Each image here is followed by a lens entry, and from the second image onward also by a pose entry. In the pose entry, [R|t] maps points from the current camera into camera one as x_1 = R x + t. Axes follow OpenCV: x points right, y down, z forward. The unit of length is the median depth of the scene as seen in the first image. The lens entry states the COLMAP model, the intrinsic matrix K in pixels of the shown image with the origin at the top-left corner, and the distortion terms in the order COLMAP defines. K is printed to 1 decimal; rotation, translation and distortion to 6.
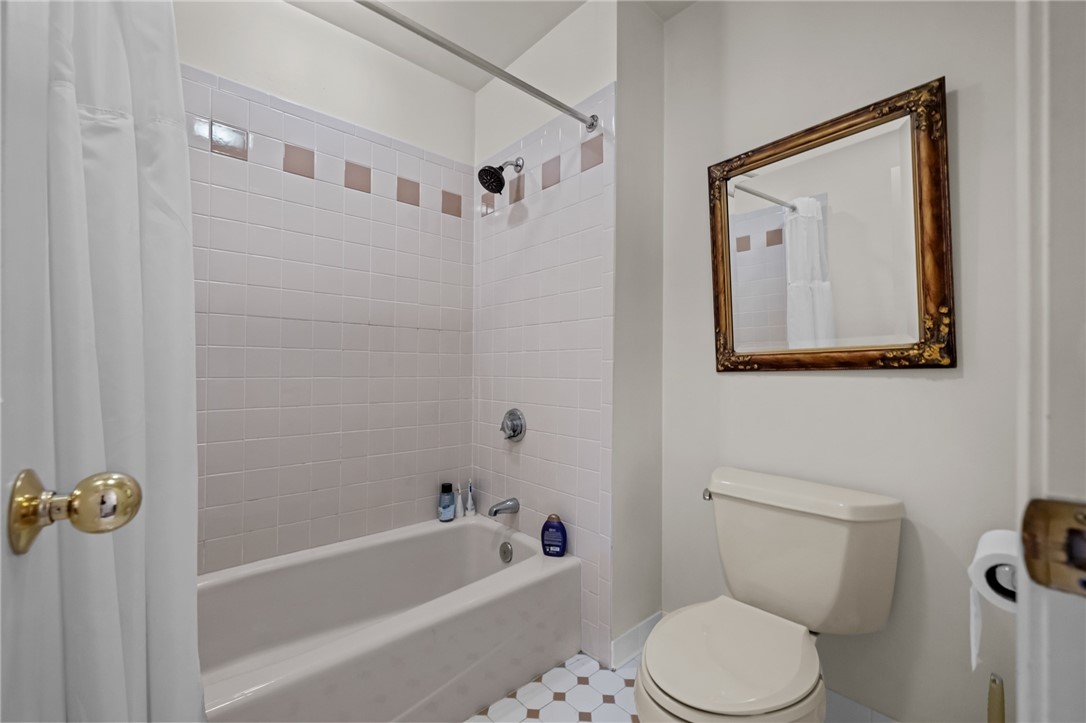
lens RADIAL K [[446.3, 0, 547.3], [0, 446.3, 364.4], [0, 0, 1]] dist [0.001079, 0.000242]
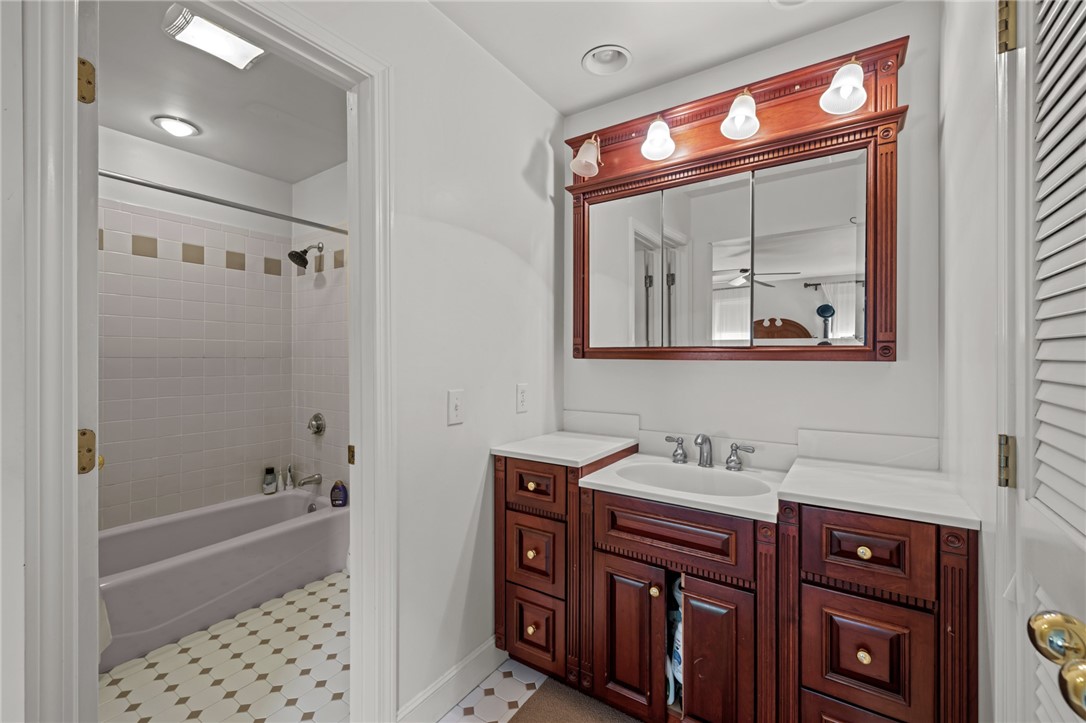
lens RADIAL K [[446.3, 0, 540.1], [0, 446.3, 359.4], [0, 0, 1]] dist [0.001079, 0.000242]
pose [[0.971908, -0.004121, 0.235326, 0.292080], [0.001049, 0.999913, 0.013178, -0.097206], [-0.235360, -0.012561, 0.971827, -0.601986]]
